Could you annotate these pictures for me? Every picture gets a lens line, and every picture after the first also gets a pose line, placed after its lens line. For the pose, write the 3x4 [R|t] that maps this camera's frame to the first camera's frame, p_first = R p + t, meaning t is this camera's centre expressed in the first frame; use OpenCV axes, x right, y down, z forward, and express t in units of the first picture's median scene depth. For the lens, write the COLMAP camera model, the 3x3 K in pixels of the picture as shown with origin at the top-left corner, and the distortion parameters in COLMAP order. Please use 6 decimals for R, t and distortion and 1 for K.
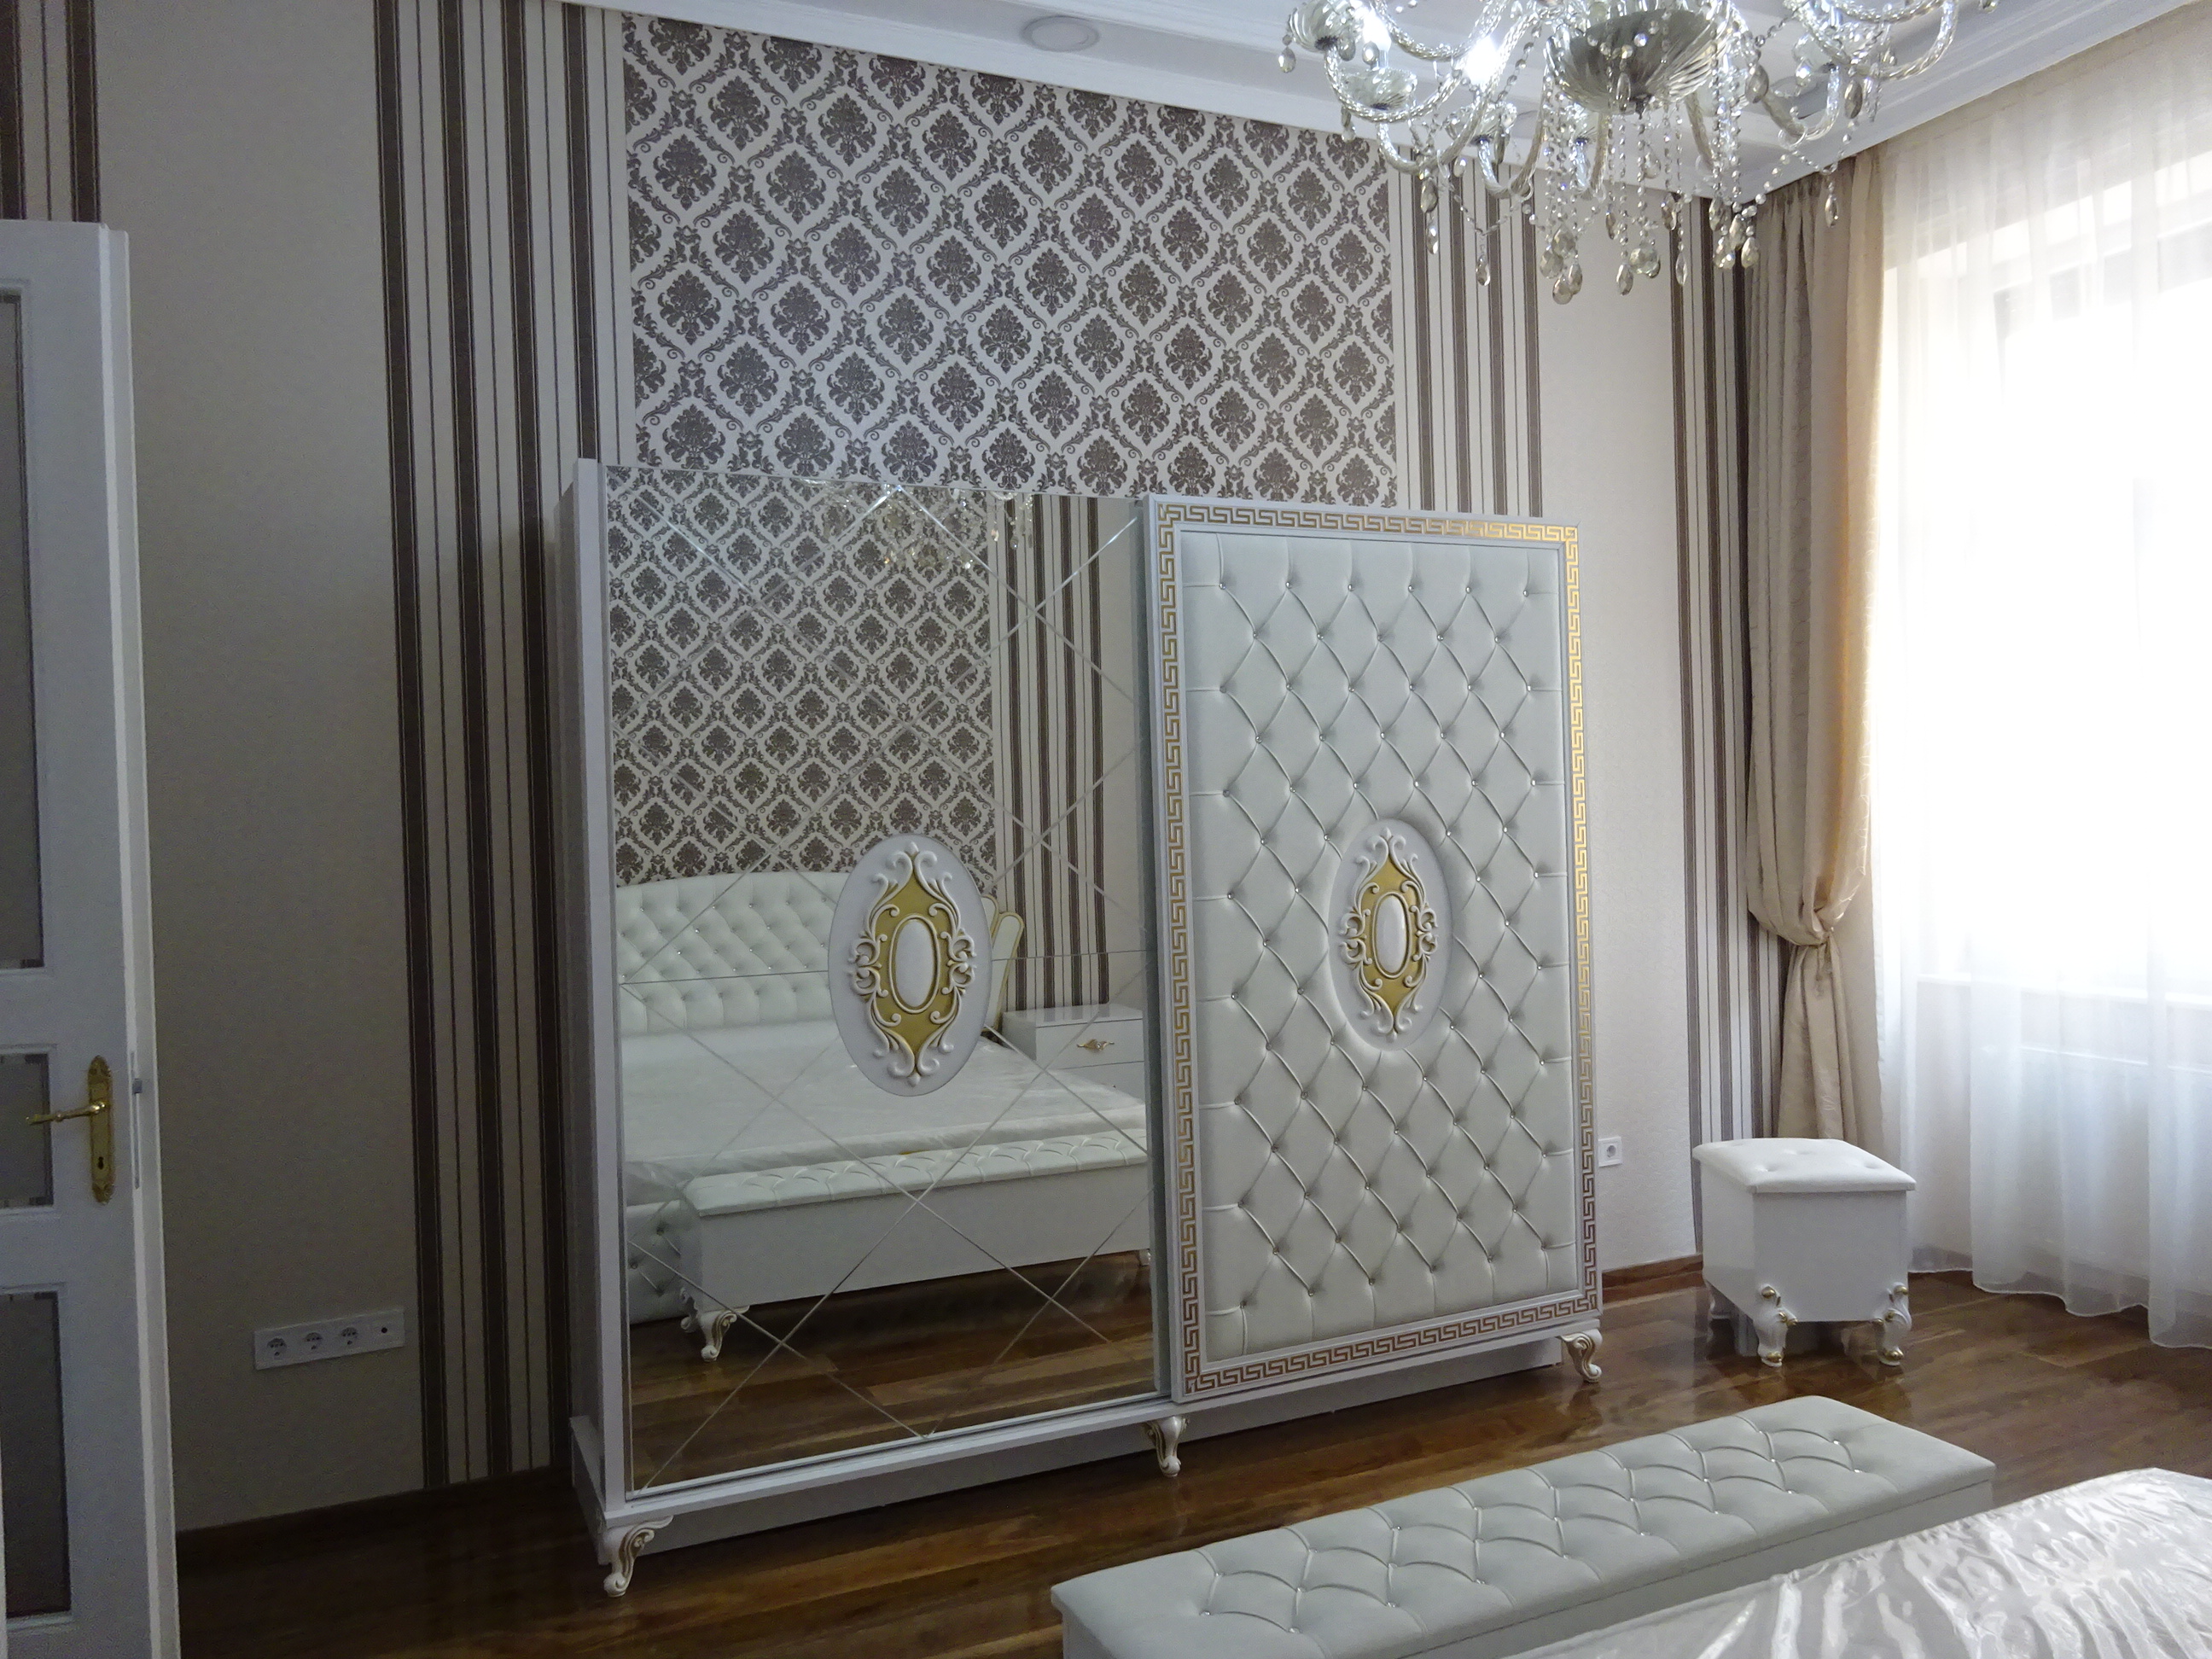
lens RADIAL K [[1614.1, 0, 1131.4], [0, 1614.1, 832.9], [0, 0, 1]] dist [0.004482, -0.012261]
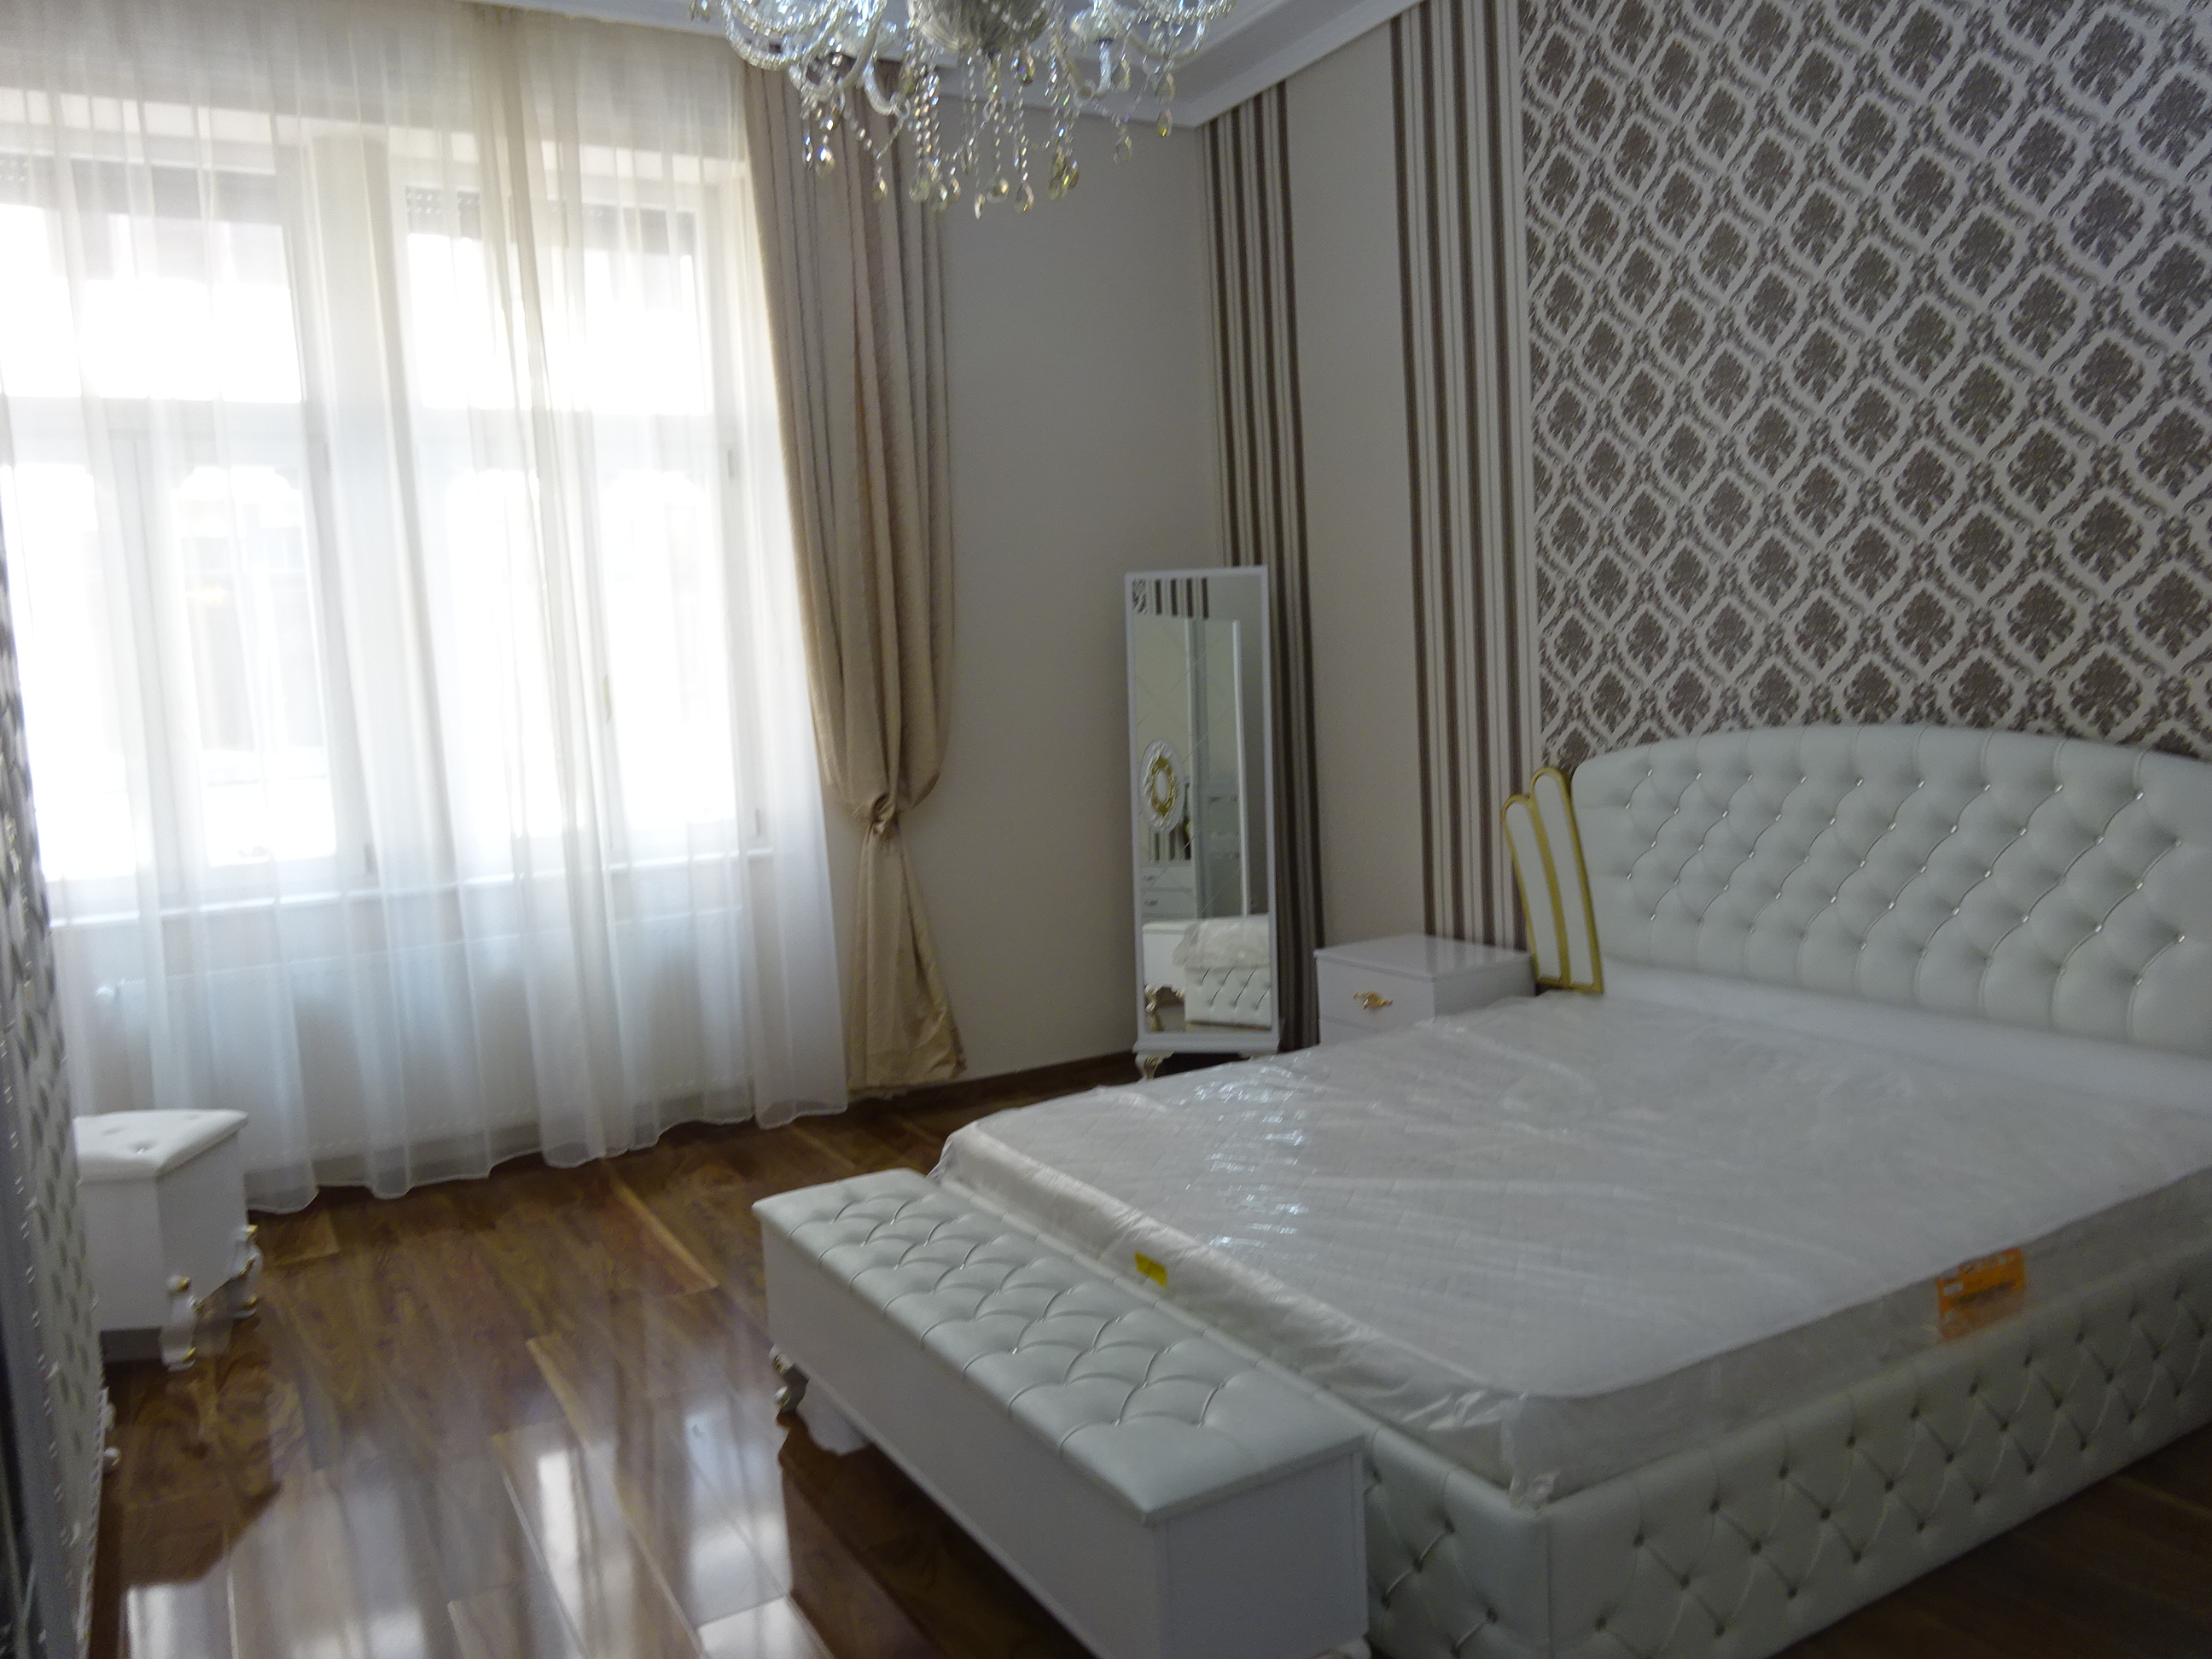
lens RADIAL K [[1614.1, 0, 1131.4], [0, 1614.1, 832.9], [0, 0, 1]] dist [0.004482, -0.012261]
pose [[-0.113975, -0.067979, 0.991155, -0.531593], [0.066994, 0.994859, 0.075937, 0.014981], [-0.991222, 0.075056, -0.108835, 0.614243]]
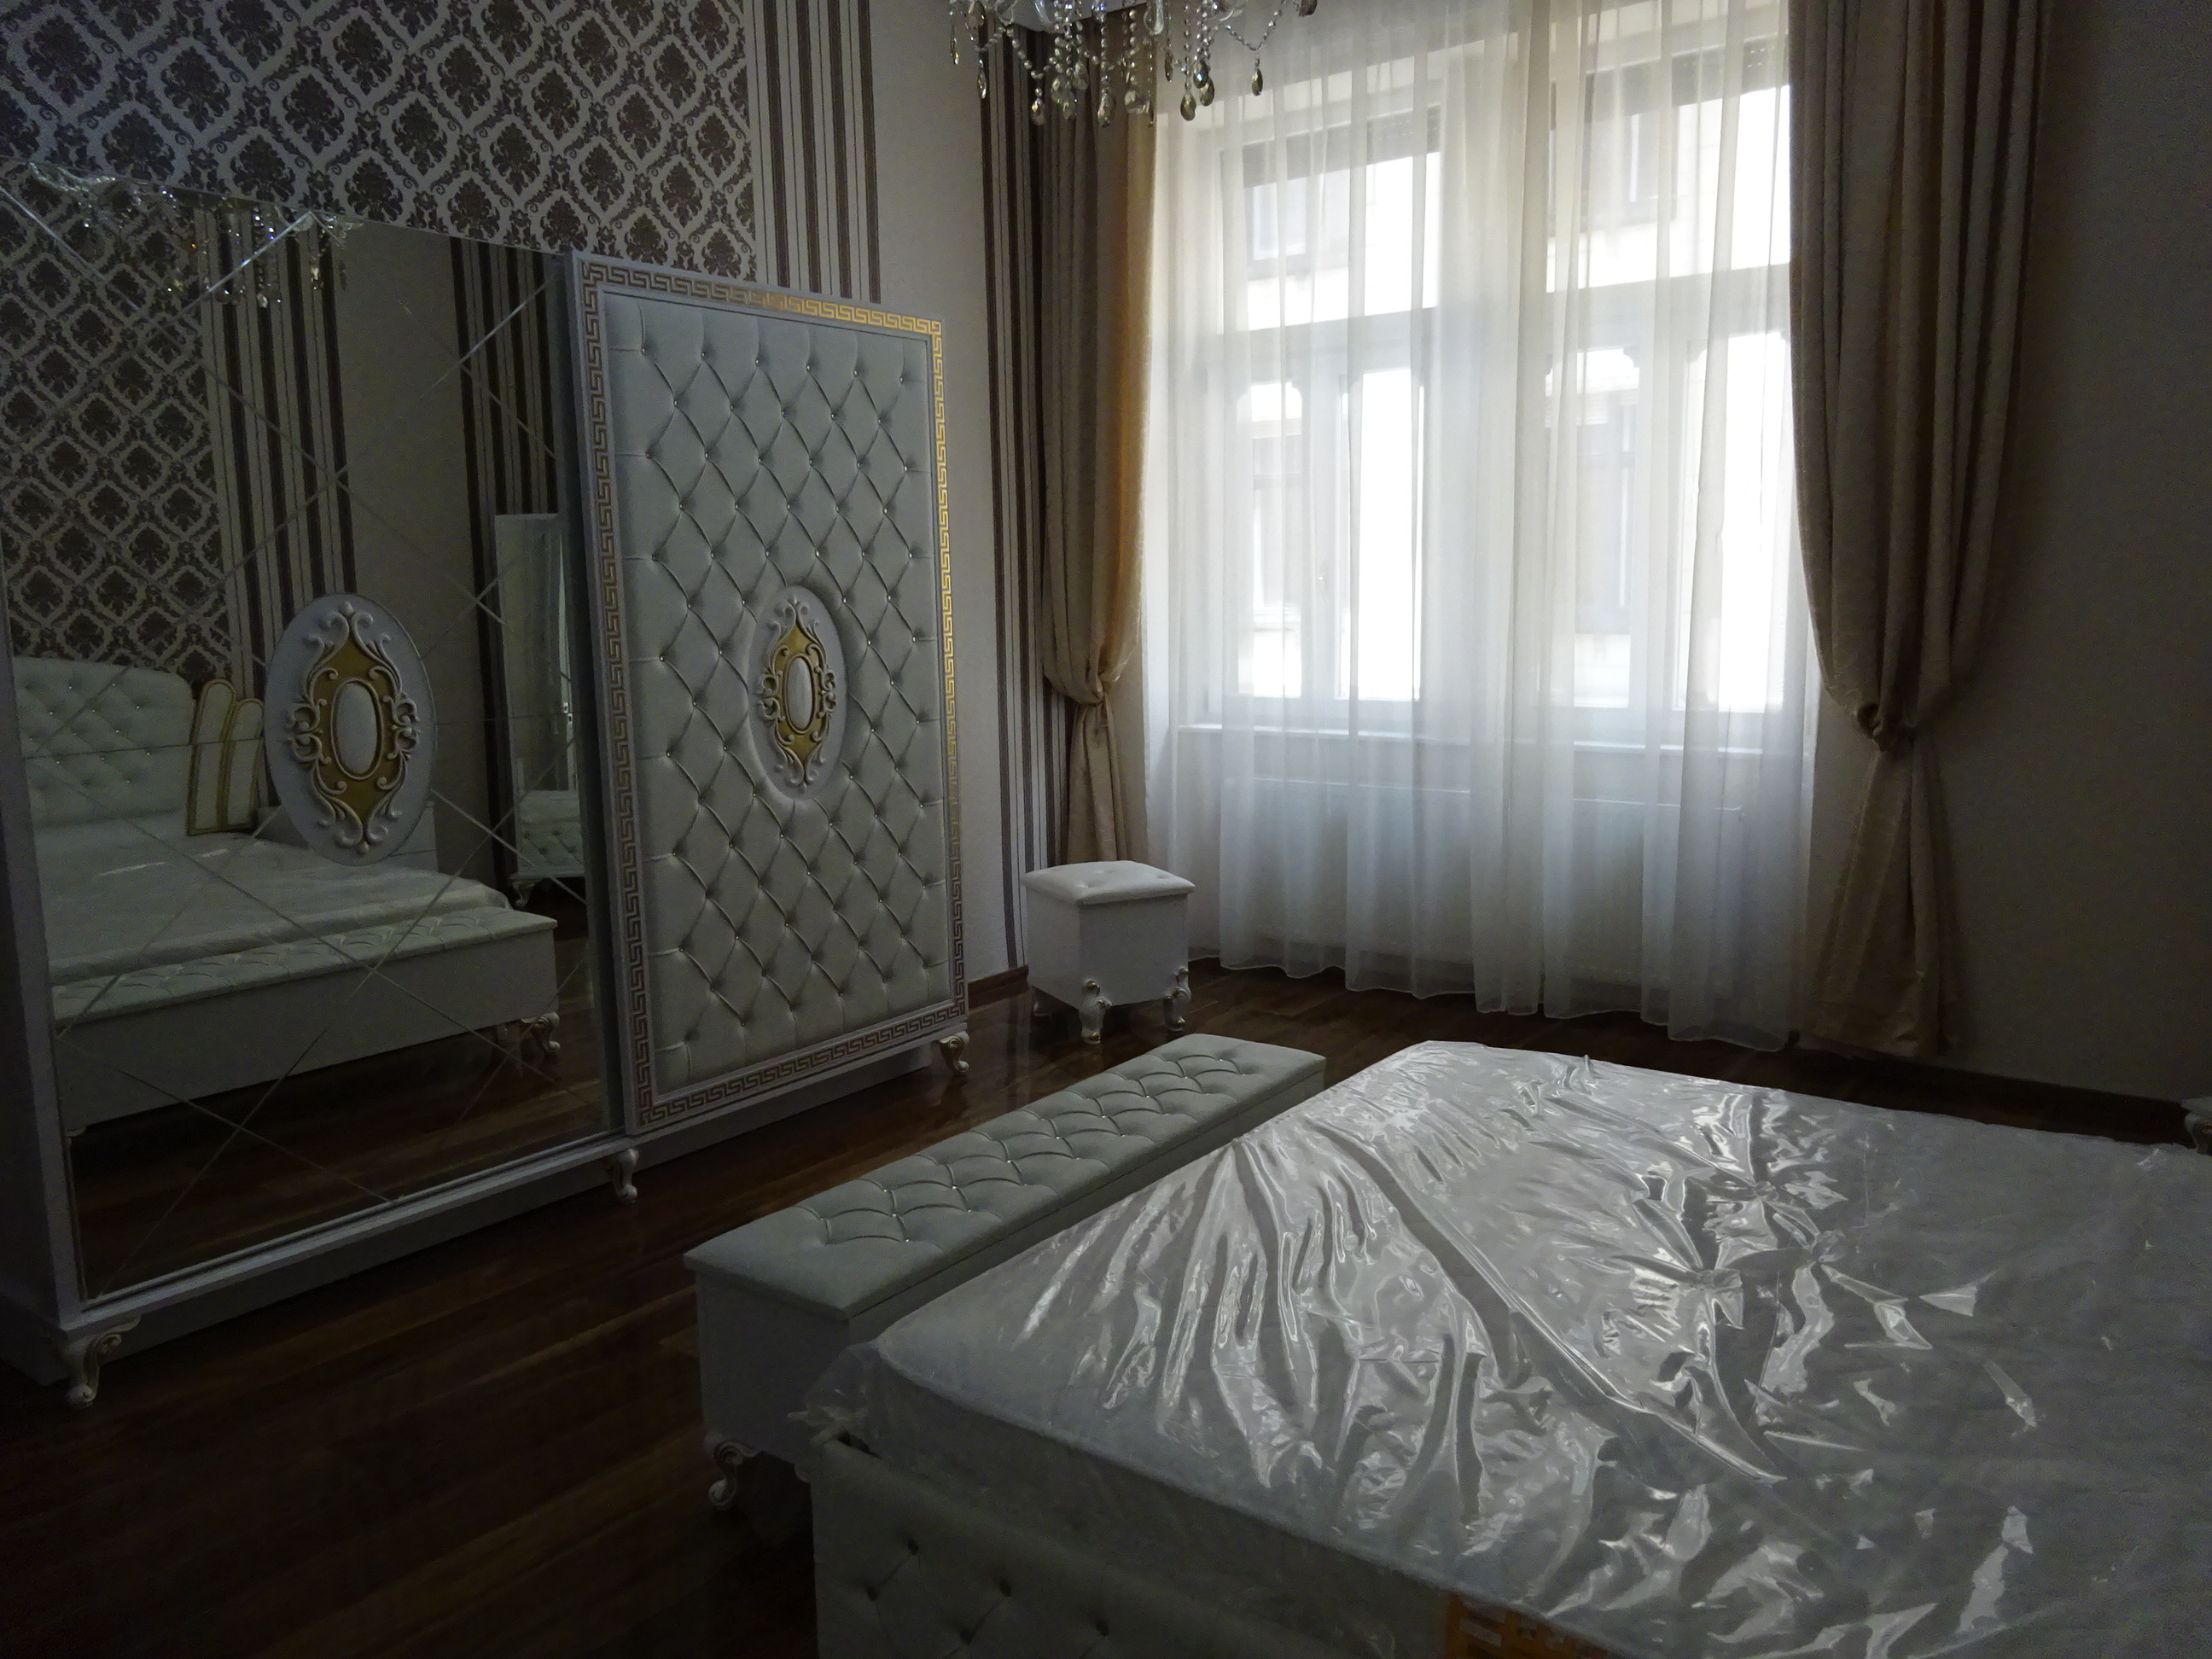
lens RADIAL K [[1633.5, 0, 1106.0], [0, 1633.5, 829.5], [0, 0, 1]] dist [0.000987, -0.000627]
pose [[0.874146, -0.061012, 0.481815, -0.192577], [0.002011, 0.992524, 0.122033, 0.019755], [-0.485658, -0.105706, 0.867734, -0.062875]]
